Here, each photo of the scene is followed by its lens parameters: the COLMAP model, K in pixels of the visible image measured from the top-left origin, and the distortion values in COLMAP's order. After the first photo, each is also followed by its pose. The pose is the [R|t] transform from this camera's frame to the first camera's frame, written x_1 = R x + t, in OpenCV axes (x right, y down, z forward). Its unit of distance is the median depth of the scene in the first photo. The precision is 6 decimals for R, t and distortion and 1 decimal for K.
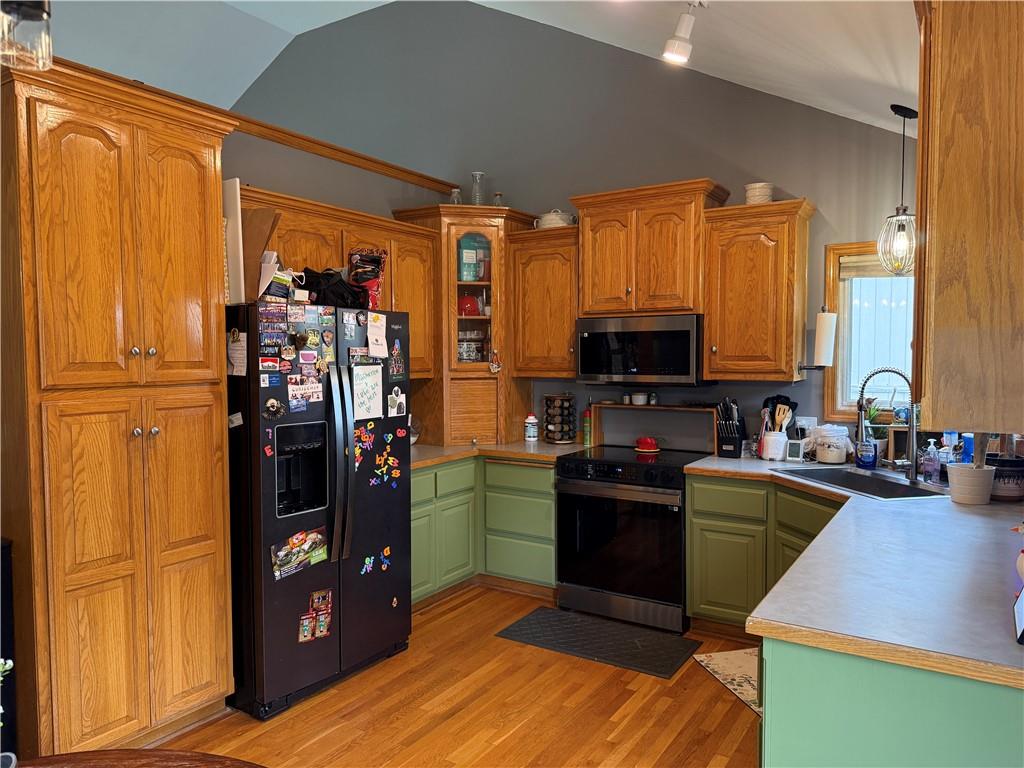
lens RADIAL K [[733.8, 0, 516.8], [0, 733.8, 389.2], [0, 0, 1]] dist [0.106777, -0.102252]
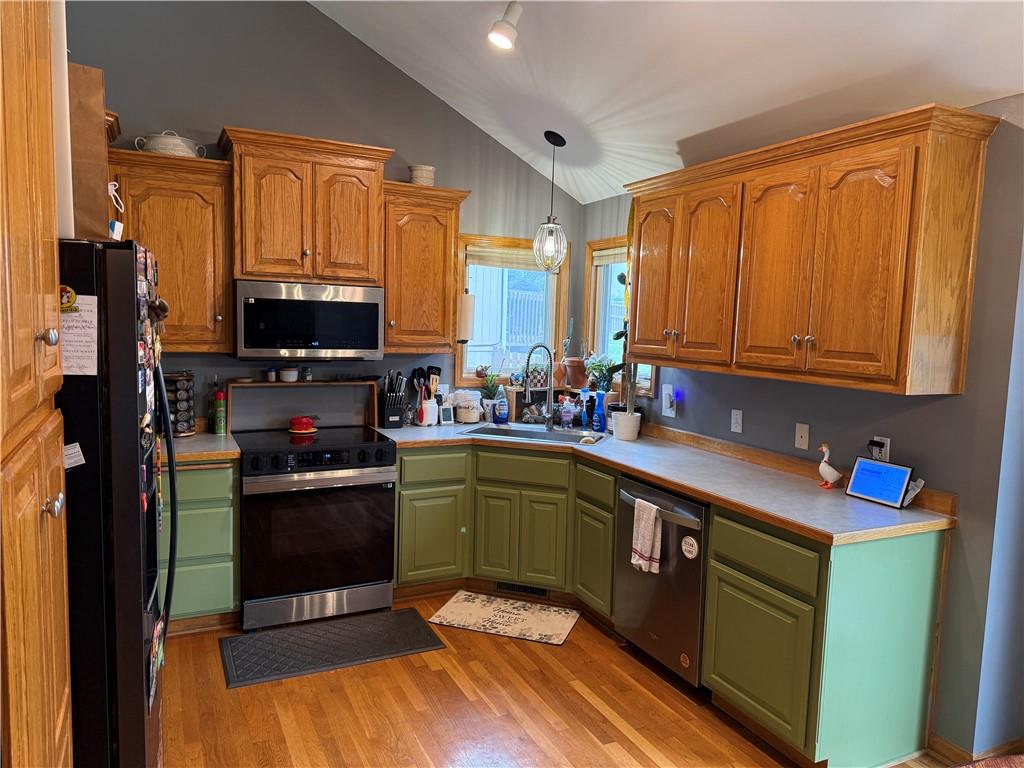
lens RADIAL K [[733.8, 0, 519.2], [0, 733.8, 386.1], [0, 0, 1]] dist [0.106777, -0.102252]
pose [[0.524070, -0.060492, 0.849524, -0.548679], [0.010714, 0.997864, 0.064445, -0.034016], [-0.851608, -0.024672, 0.523598, 0.356114]]
